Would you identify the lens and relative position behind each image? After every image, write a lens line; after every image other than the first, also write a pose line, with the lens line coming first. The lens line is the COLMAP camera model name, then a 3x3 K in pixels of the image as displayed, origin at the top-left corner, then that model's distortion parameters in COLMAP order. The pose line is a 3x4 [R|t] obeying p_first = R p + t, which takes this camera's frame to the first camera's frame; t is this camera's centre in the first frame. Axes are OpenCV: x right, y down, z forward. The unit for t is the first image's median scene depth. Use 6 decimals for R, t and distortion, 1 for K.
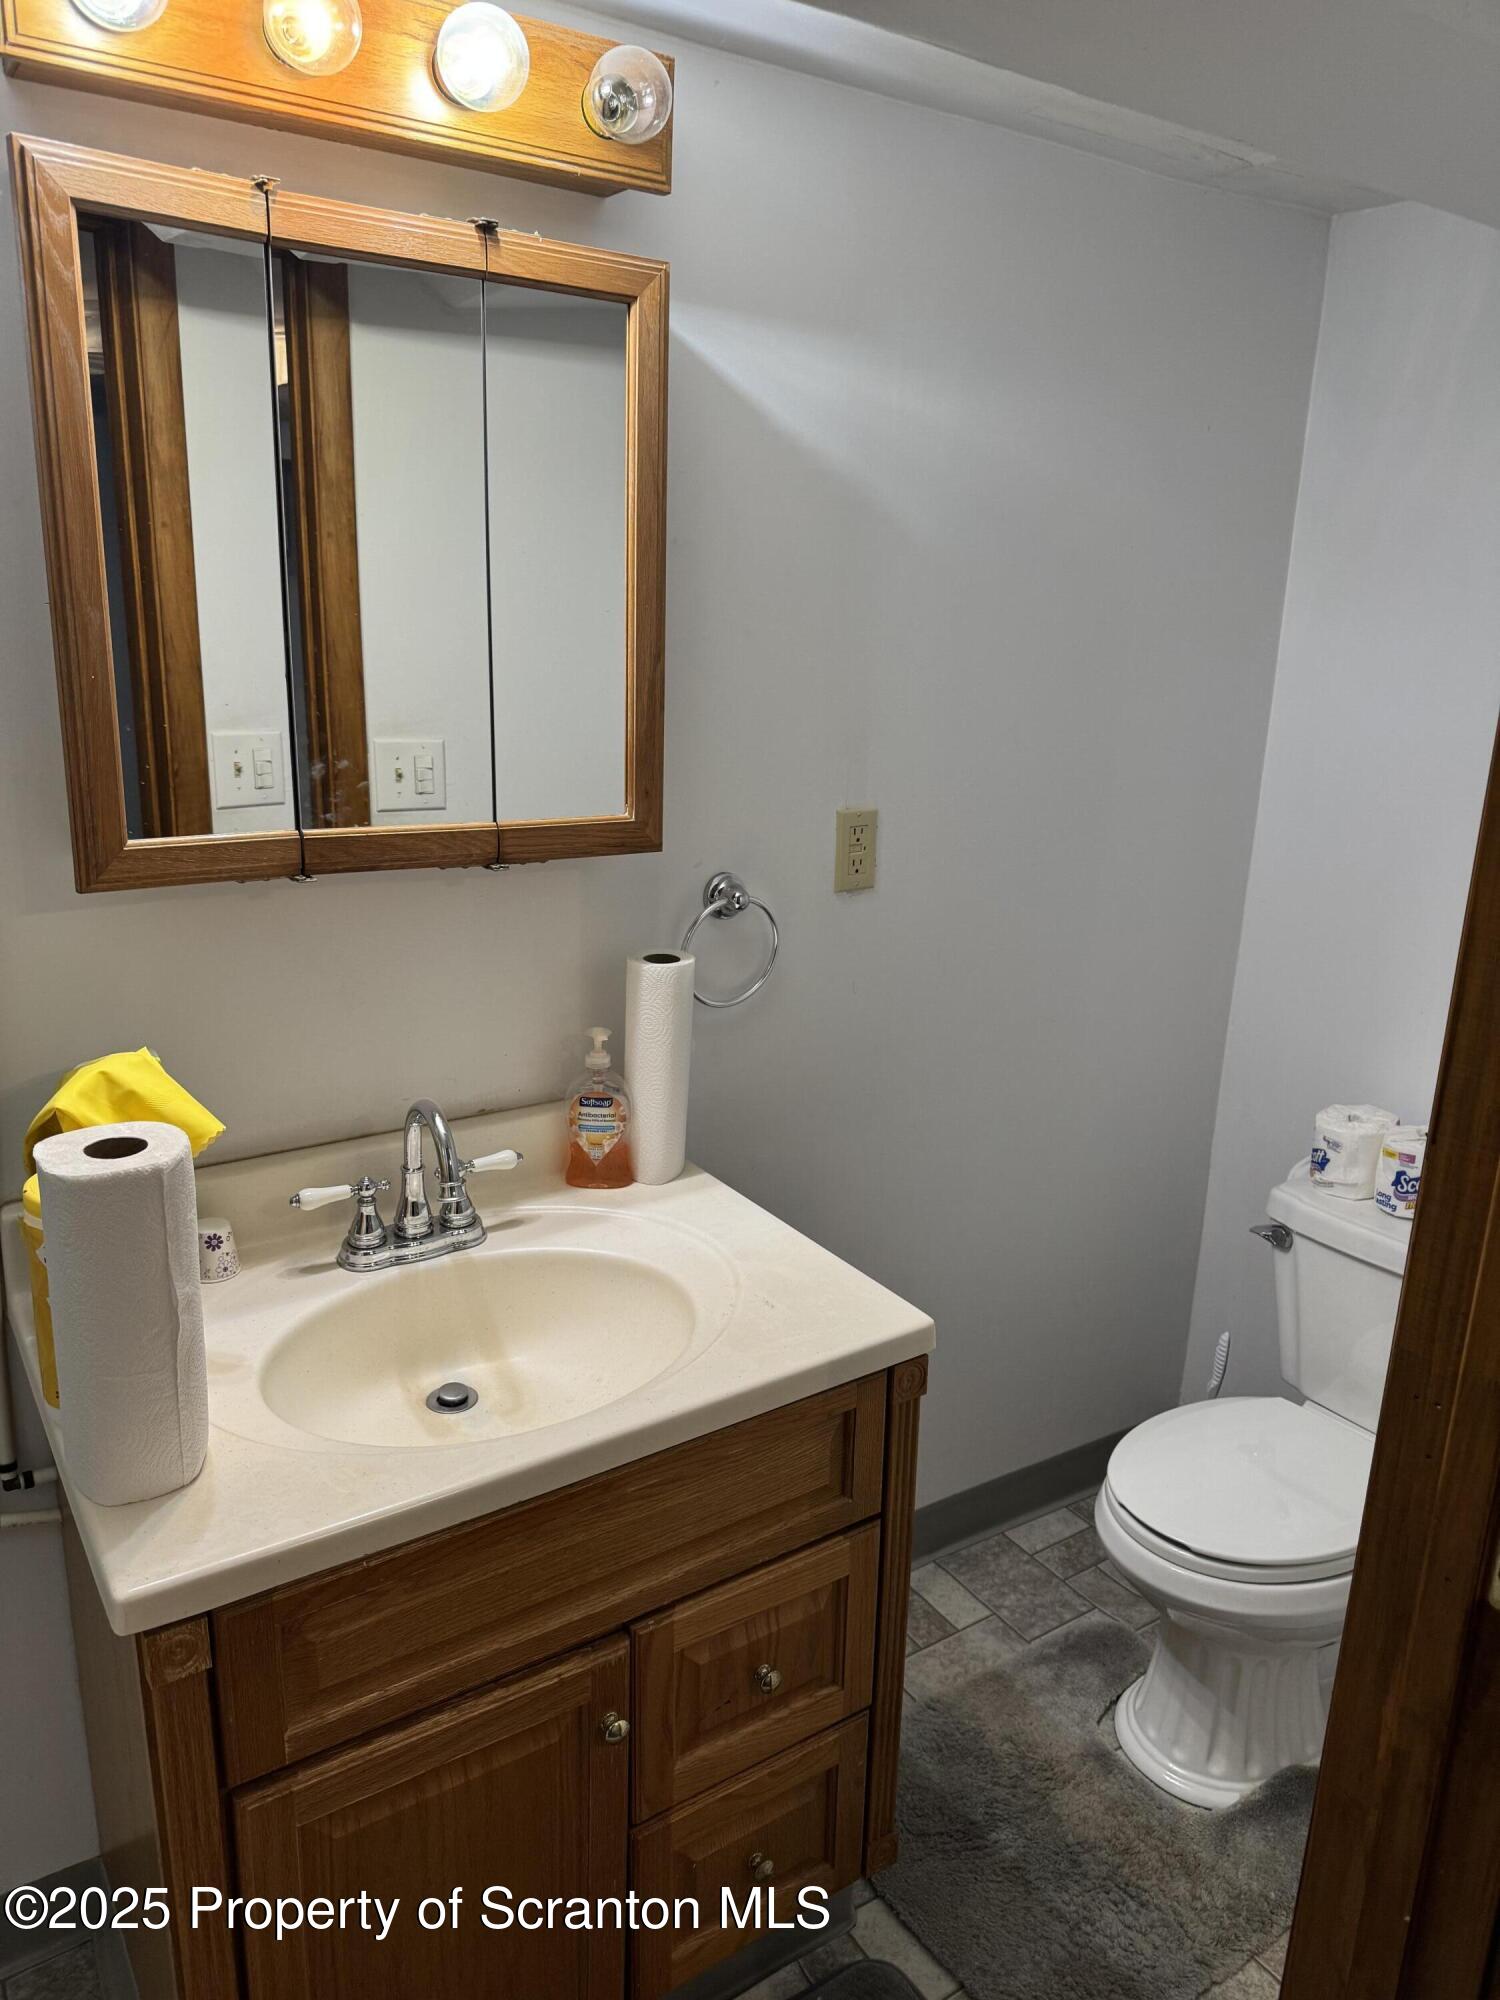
lens RADIAL K [[1399.2, 0, 750.0], [0, 1399.2, 1000.0], [0, 0, 1]] dist [0.010608, -0.001778]
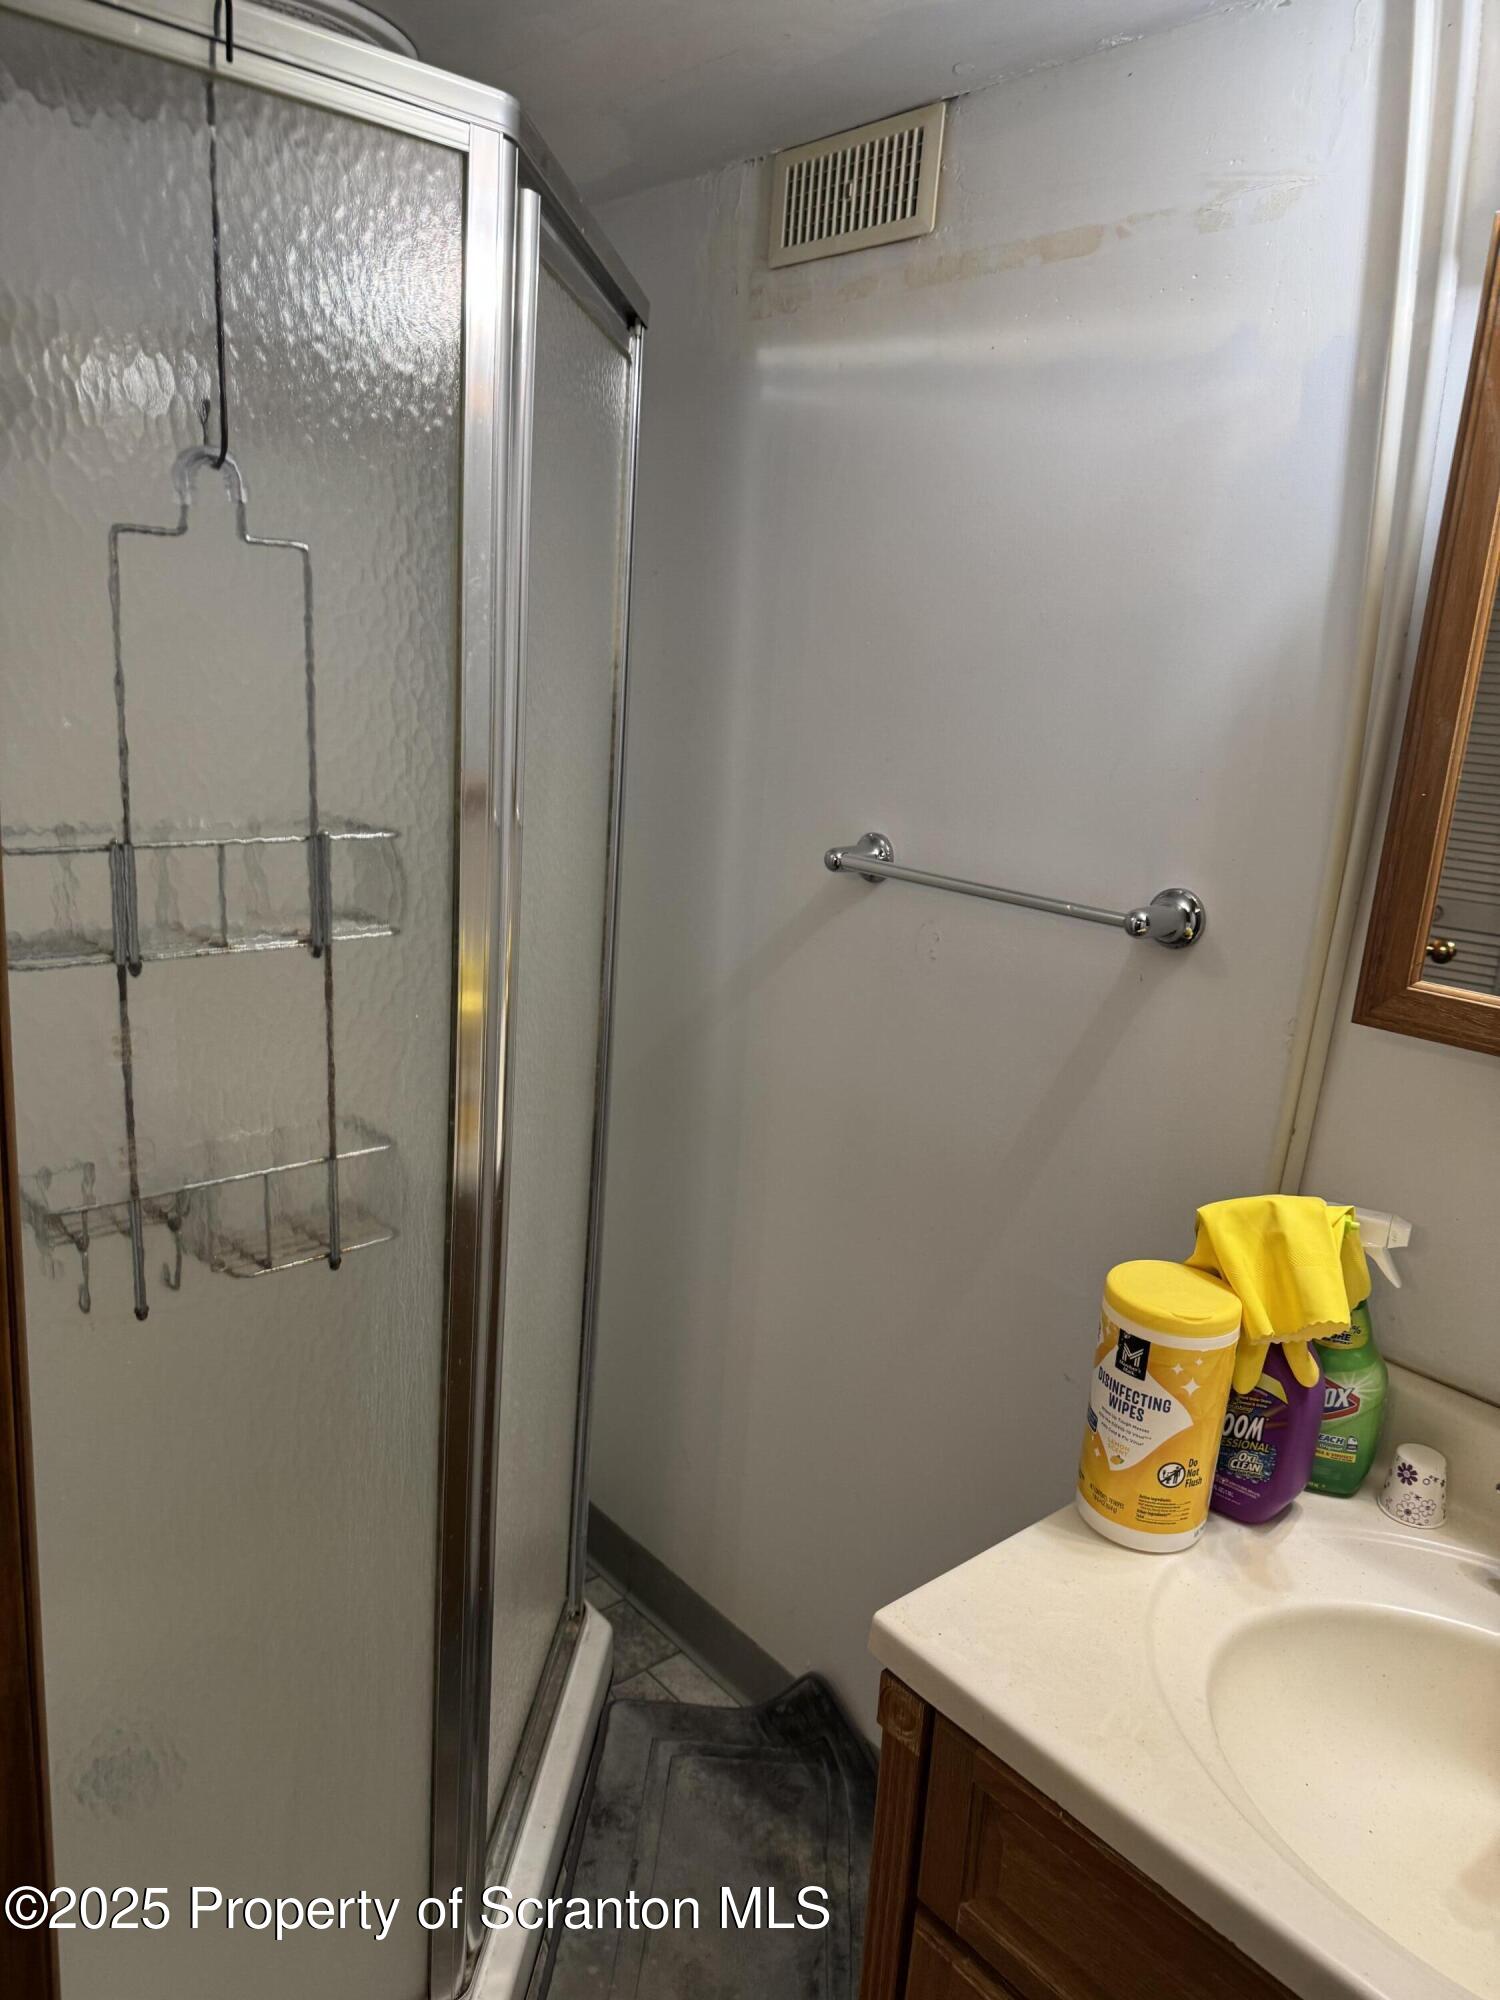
lens RADIAL K [[1399.2, 0, 750.0], [0, 1399.2, 1000.0], [0, 0, 1]] dist [0.010608, -0.001778]
pose [[0.131180, 0.211663, -0.968499, 0.358855], [-0.327446, 0.931362, 0.159196, -0.107364], [0.935720, 0.296248, 0.191484, 0.456340]]
